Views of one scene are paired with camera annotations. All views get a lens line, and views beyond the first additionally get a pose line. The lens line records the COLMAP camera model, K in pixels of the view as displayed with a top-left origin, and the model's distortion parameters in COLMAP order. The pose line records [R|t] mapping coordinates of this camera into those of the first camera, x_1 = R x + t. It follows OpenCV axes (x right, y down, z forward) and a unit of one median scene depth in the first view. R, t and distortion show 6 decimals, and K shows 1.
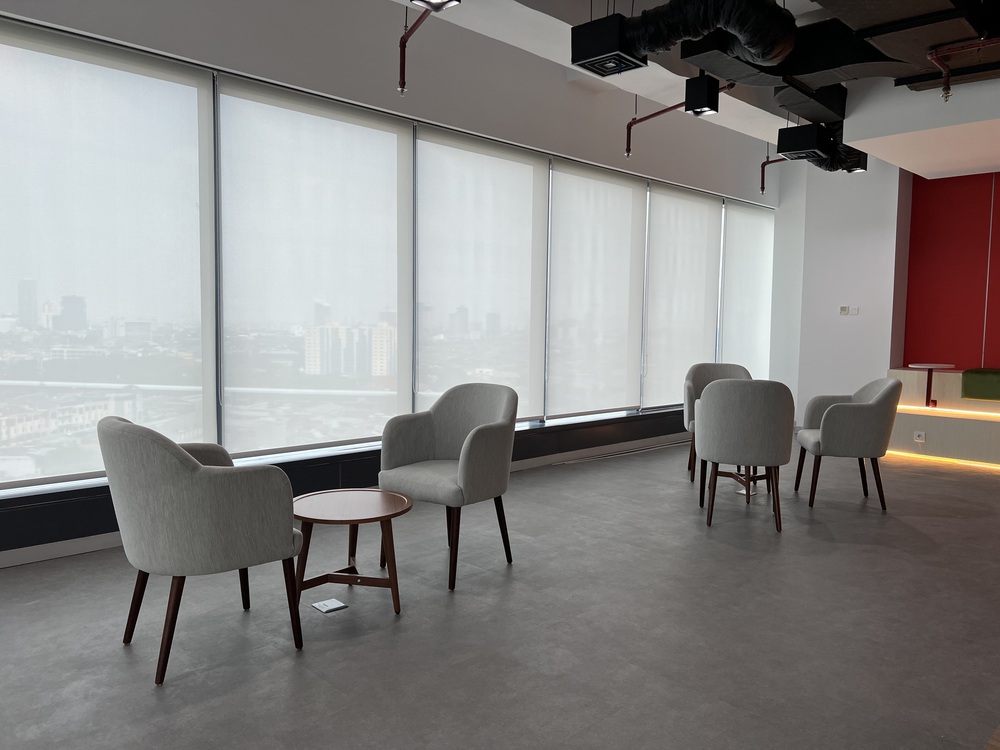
lens RADIAL K [[746.6, 0, 500.9], [0, 746.6, 377.8], [0, 0, 1]] dist [0.052920, -0.059603]
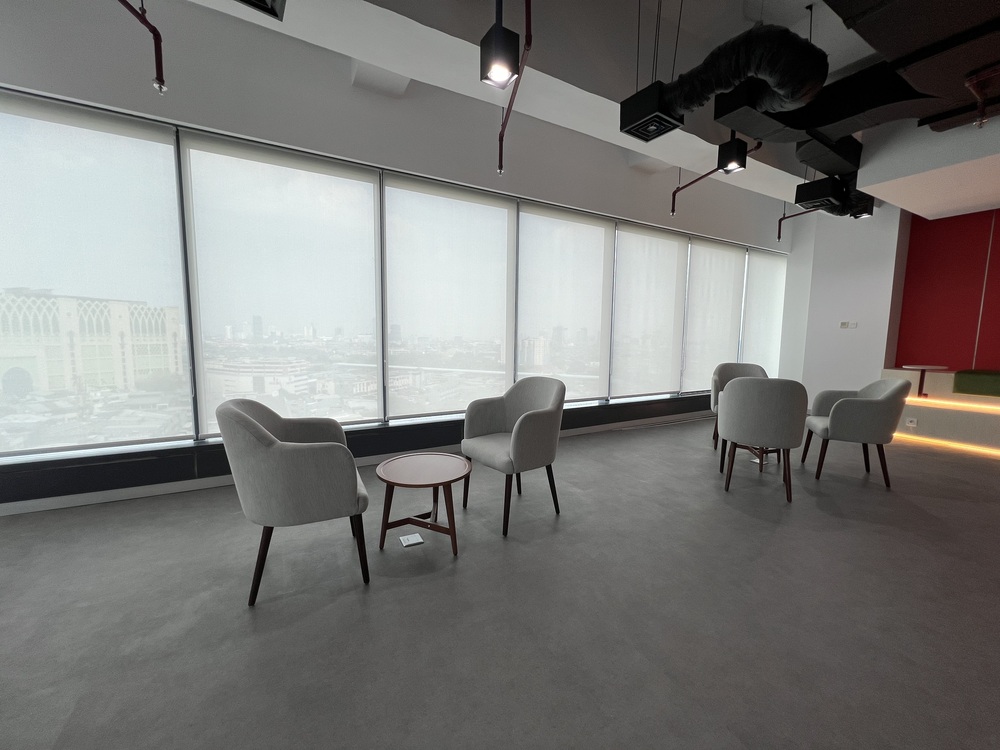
lens RADIAL K [[398.5, 0, 498.3], [0, 398.5, 377.2], [0, 0, 1]] dist [-0.001300, 0.000331]
pose [[0.965700, 0.024852, -0.258469, 0.069023], [-0.017736, 0.999398, 0.029830, -0.009876], [0.259054, -0.024222, 0.965559, 0.239222]]
